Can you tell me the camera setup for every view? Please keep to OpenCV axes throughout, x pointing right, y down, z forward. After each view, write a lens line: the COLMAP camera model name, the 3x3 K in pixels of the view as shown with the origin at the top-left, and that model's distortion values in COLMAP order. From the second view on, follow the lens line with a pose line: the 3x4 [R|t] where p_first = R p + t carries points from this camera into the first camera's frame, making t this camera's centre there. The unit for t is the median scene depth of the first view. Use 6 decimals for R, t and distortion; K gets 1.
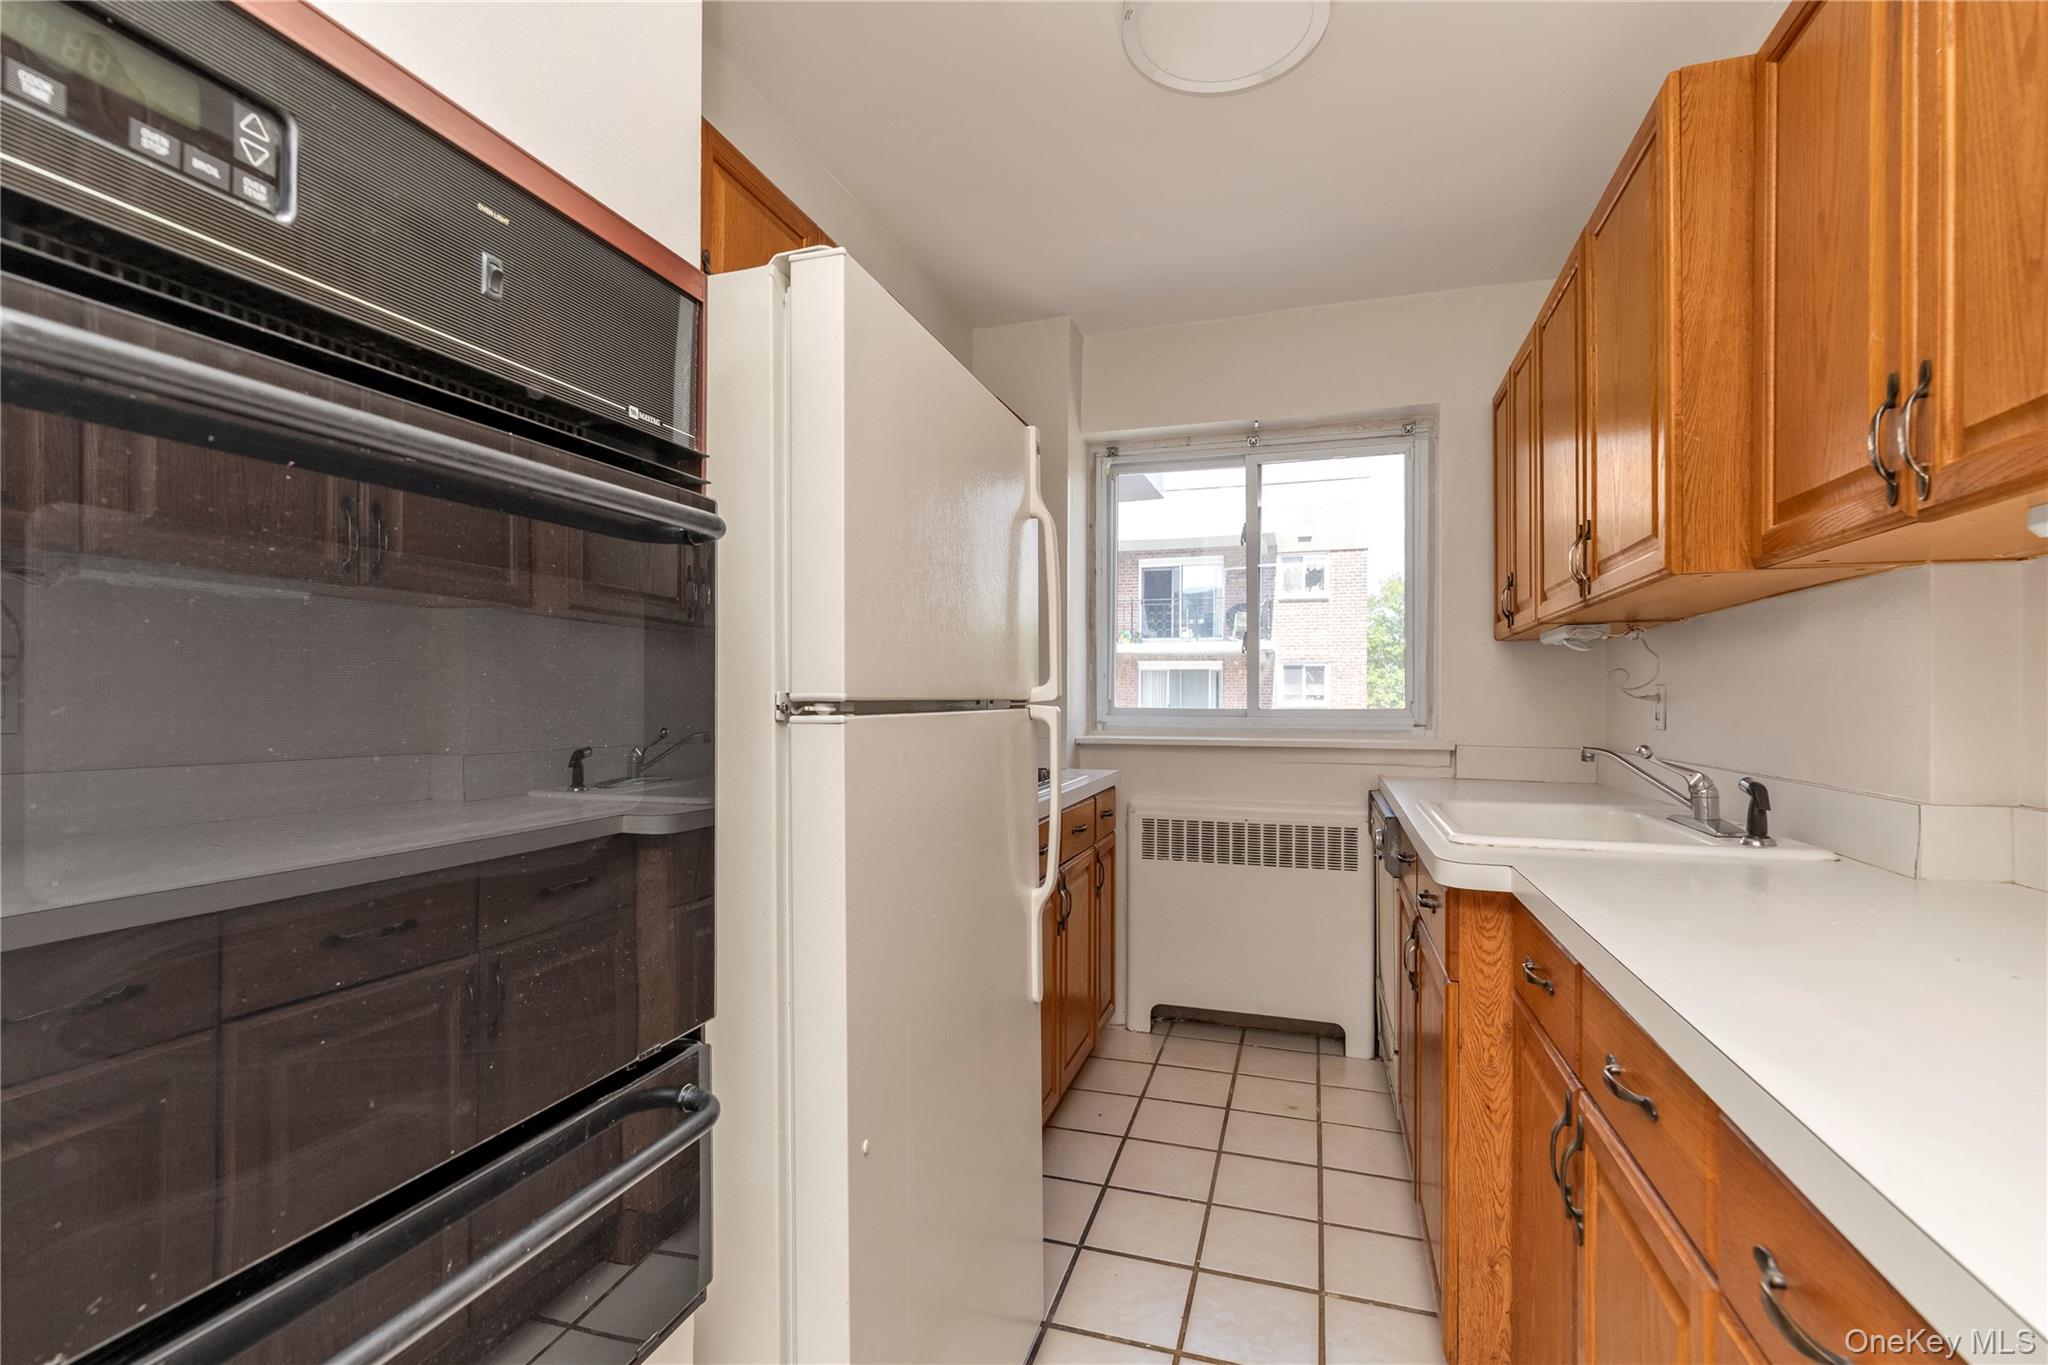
lens RADIAL K [[910.6, 0, 1027.0], [0, 910.6, 699.2], [0, 0, 1]] dist [0.000041, -0.001316]
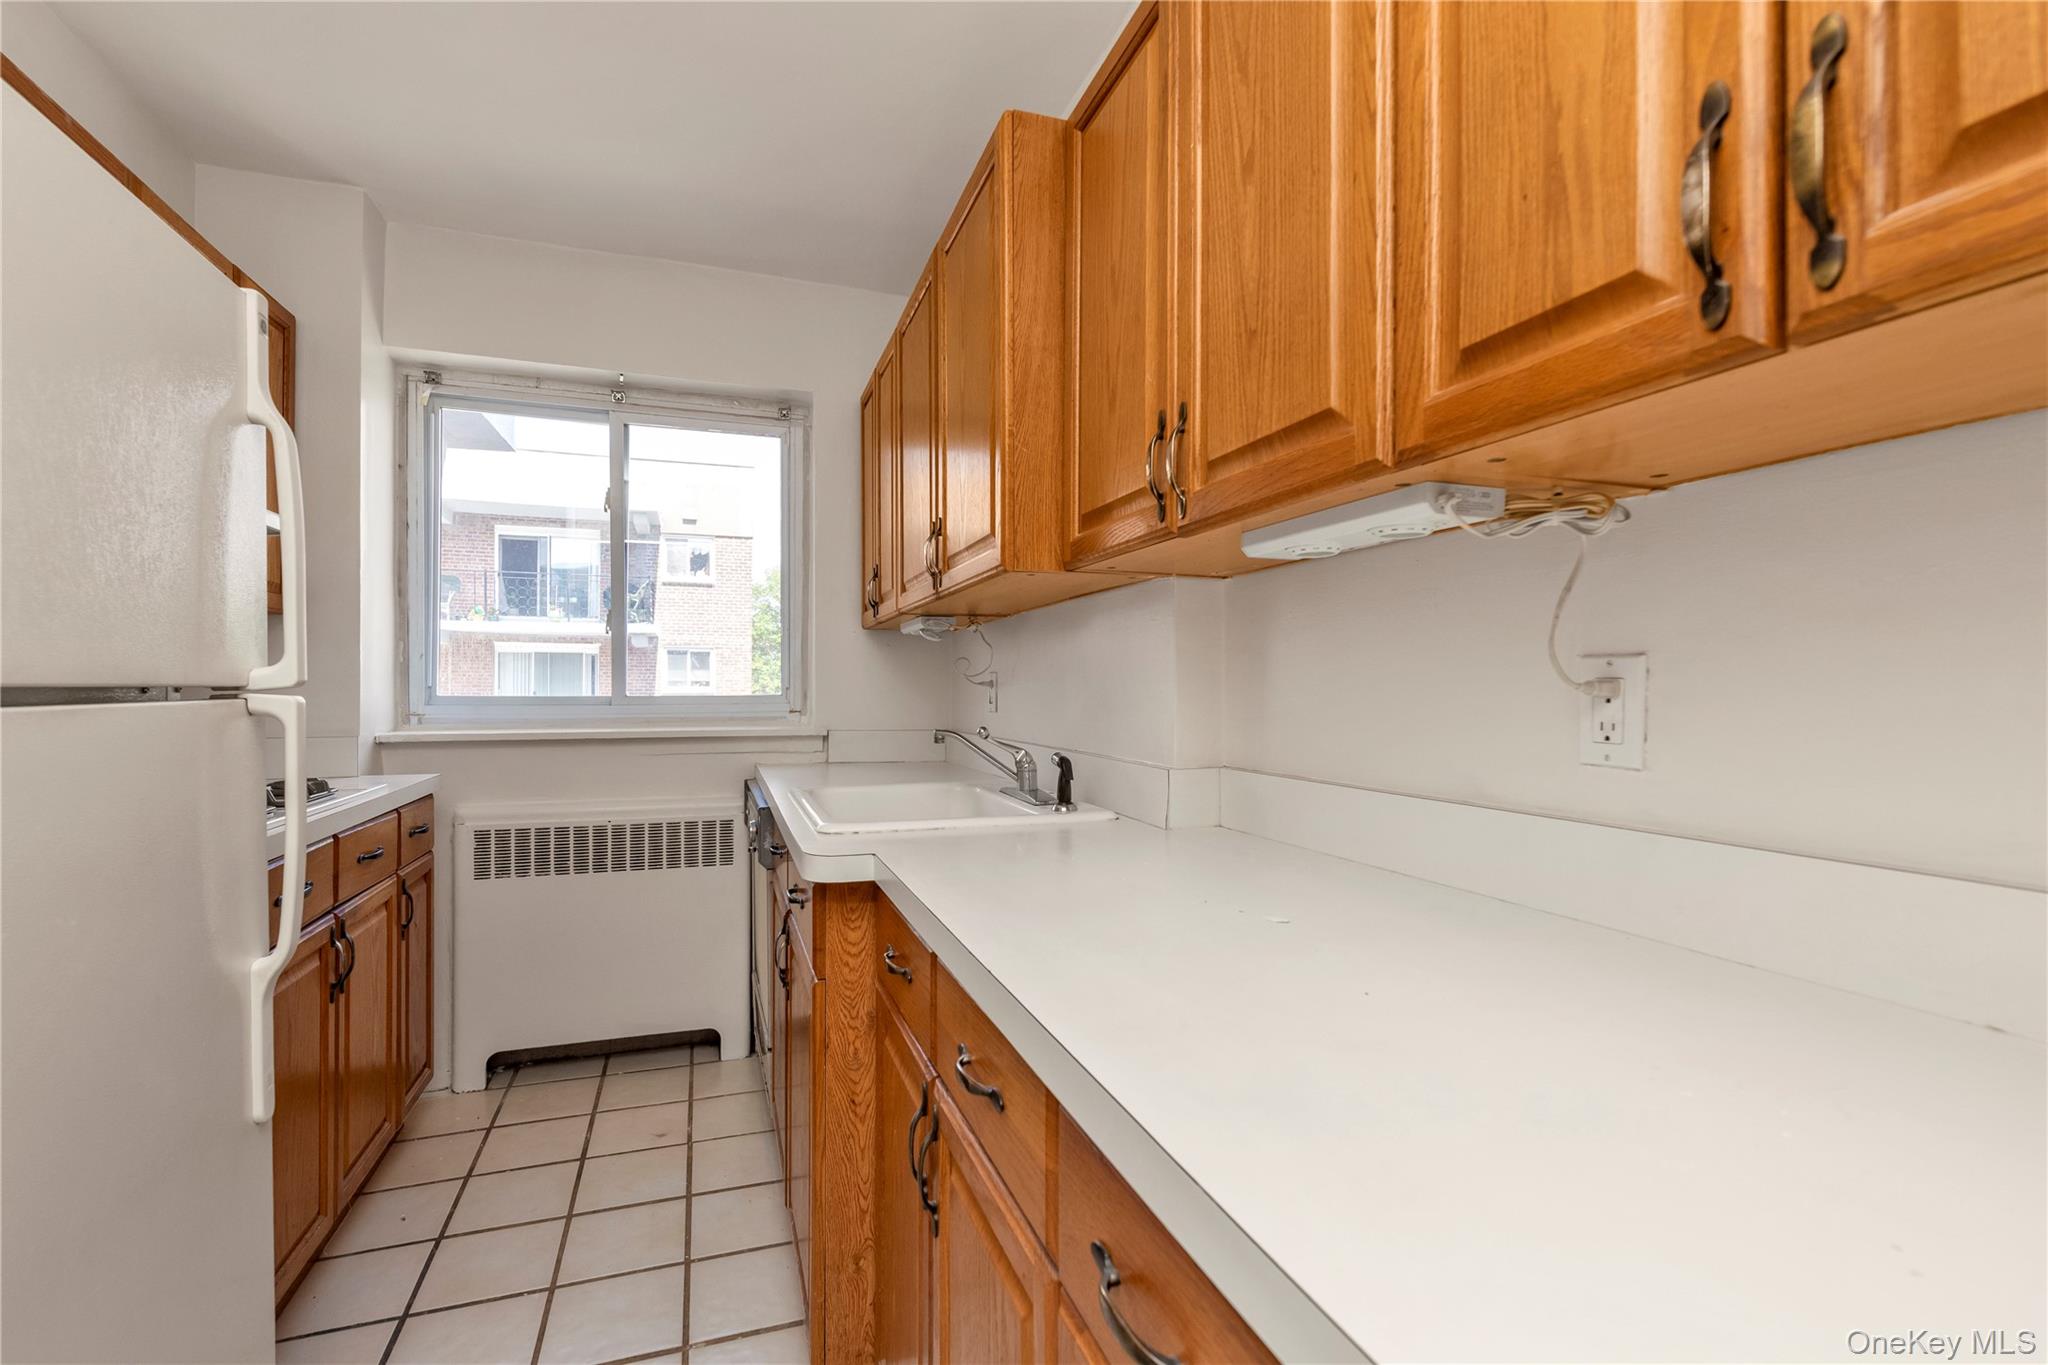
lens RADIAL K [[904.7, 0, 1024.0], [0, 904.7, 682.5], [0, 0, 1]] dist [0.001645, 0.000216]
pose [[0.797068, 0.001573, 0.603888, 0.051710], [0.000394, 0.999995, -0.003125, 0.000228], [-0.603890, 0.002729, 0.797063, 0.090036]]
